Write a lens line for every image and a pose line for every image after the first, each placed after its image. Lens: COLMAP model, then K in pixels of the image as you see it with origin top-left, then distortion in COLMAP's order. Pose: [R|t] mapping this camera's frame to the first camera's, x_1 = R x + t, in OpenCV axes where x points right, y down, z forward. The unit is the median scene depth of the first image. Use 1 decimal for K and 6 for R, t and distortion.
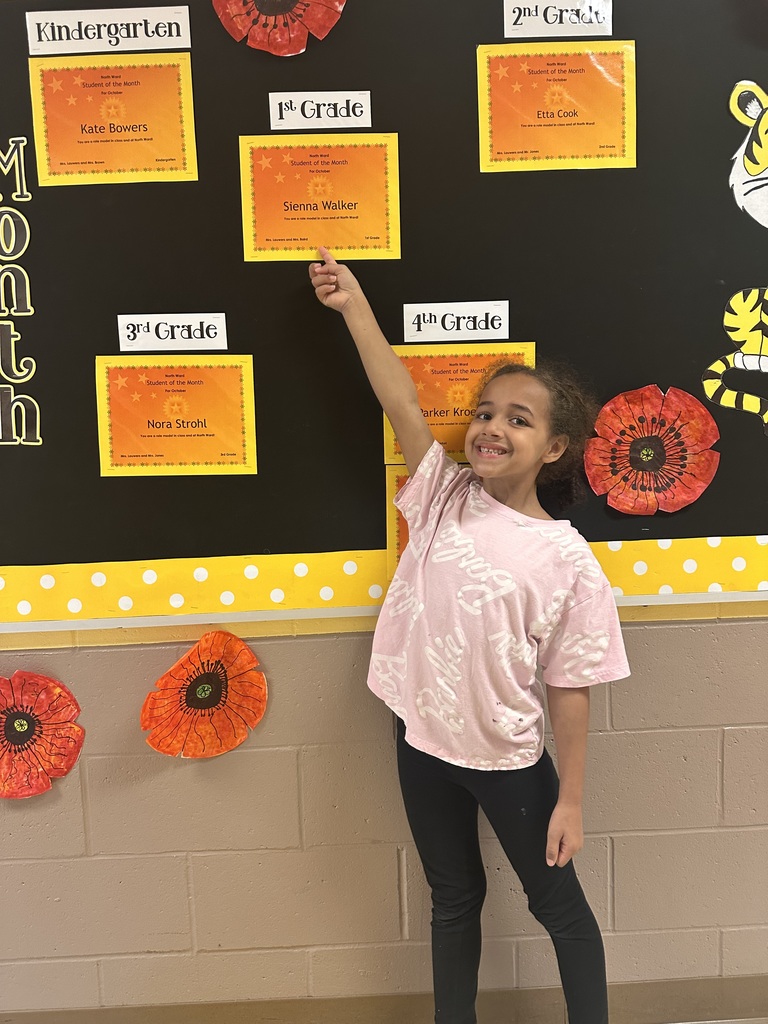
lens RADIAL K [[742.4, 0, 390.3], [0, 742.4, 499.8], [0, 0, 1]] dist [0.028746, -0.037747]
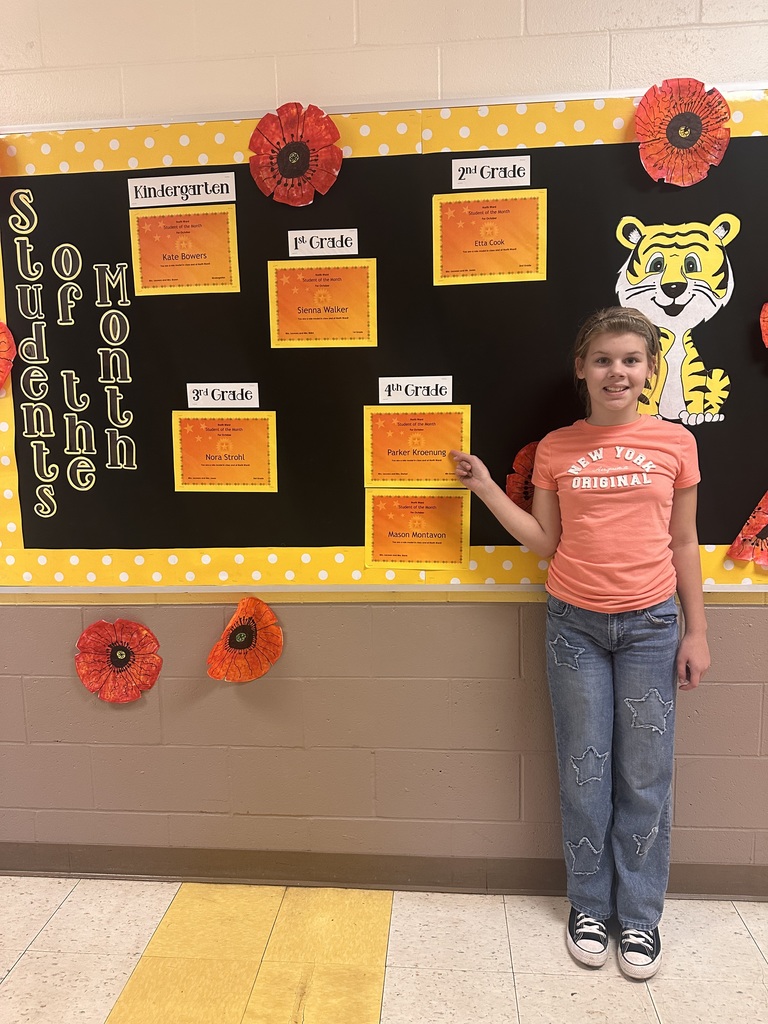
lens RADIAL K [[742.4, 0, 379.0], [0, 742.4, 508.2], [0, 0, 1]] dist [0.028746, -0.037747]
pose [[0.993828, 0.028100, -0.107315, 0.180477], [-0.023008, 0.998563, 0.048397, -0.079759], [0.108521, -0.045629, 0.993046, -0.436556]]
